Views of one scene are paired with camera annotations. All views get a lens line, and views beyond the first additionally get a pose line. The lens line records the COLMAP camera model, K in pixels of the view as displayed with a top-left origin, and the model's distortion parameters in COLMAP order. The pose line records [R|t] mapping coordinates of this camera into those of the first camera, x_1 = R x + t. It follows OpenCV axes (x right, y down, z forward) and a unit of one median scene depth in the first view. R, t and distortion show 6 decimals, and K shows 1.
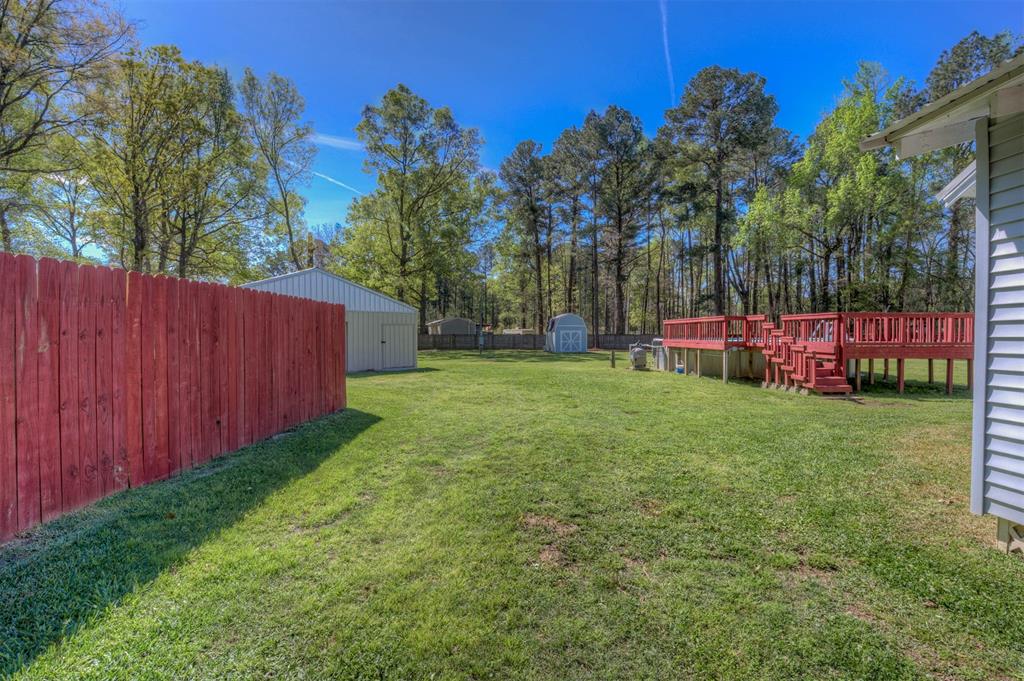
lens RADIAL K [[483.6, 0, 512.0], [0, 483.6, 340.5], [0, 0, 1]] dist [0.003175, -0.005404]
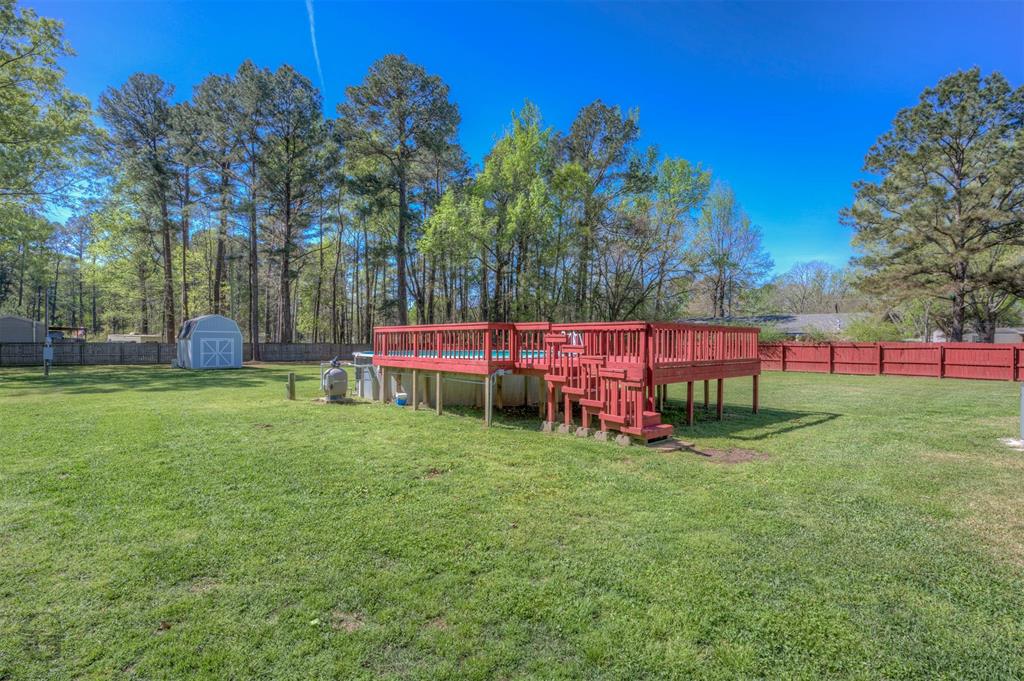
lens RADIAL K [[483.6, 0, 512.0], [0, 483.6, 340.5], [0, 0, 1]] dist [0.003175, -0.005404]
pose [[0.786264, 0.005764, 0.617864, 0.018376], [0.003307, 0.999903, -0.013537, -0.005243], [-0.617882, 0.012687, 0.786168, 0.140045]]
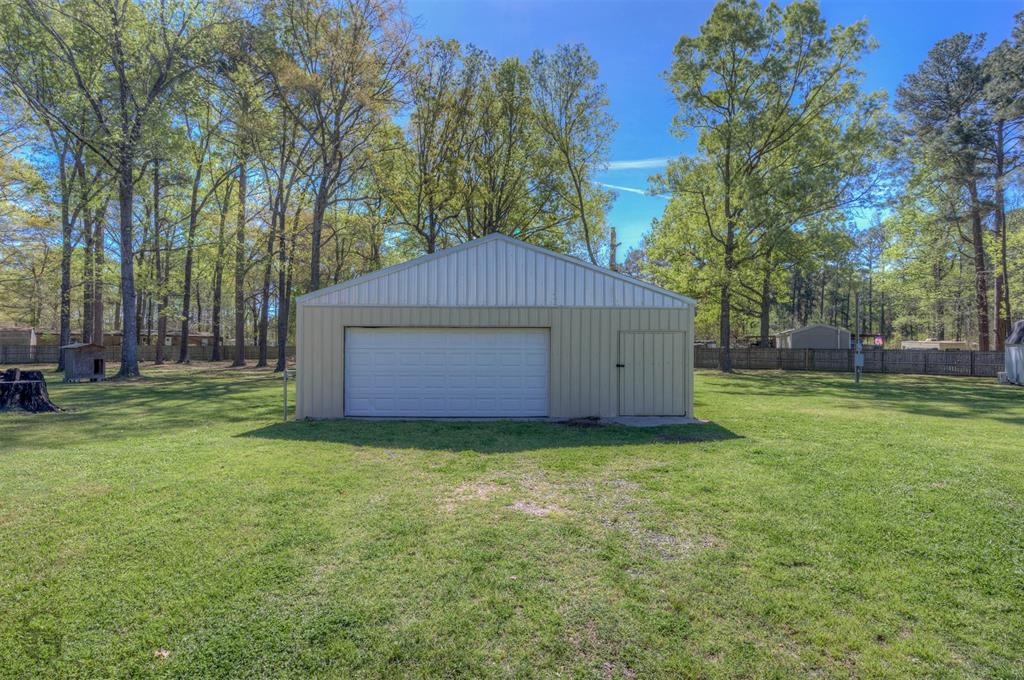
lens RADIAL K [[483.6, 0, 512.0], [0, 483.6, 340.0], [0, 0, 1]] dist [0.003175, -0.005404]
pose [[0.769269, 0.000770, -0.638924, -0.010496], [-0.016759, 0.999680, -0.018974, -0.005494], [0.638705, 0.025304, 0.769036, 0.242669]]
